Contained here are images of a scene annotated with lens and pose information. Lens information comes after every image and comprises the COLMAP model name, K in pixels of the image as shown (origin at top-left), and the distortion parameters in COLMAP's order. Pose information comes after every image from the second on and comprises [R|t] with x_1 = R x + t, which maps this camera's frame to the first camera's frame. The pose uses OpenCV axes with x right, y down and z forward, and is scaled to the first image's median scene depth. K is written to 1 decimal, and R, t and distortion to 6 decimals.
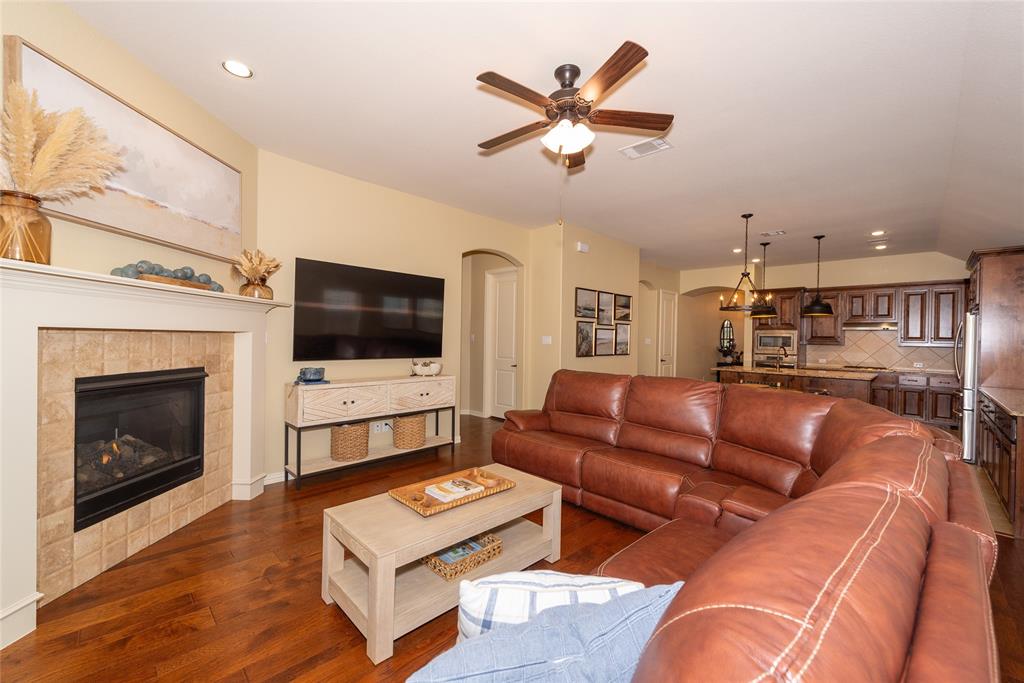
lens RADIAL K [[403.8, 0, 512.0], [0, 403.8, 341.5], [0, 0, 1]] dist [0.000193, 0.000089]
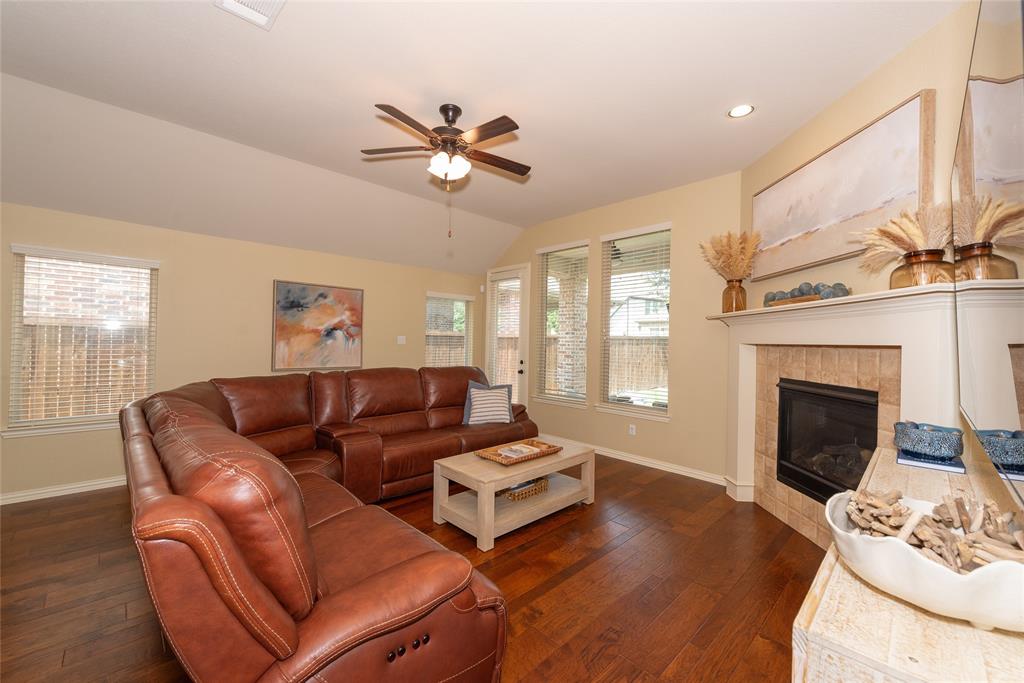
lens RADIAL K [[431.6, 0, 512.0], [0, 431.6, 341.5], [0, 0, 1]] dist [0.000411, -0.000012]
pose [[-0.998586, -0.037647, 0.037533, -0.112148], [-0.037454, 0.999281, 0.005827, -0.014018], [-0.037726, 0.004413, -0.999278, 2.246480]]
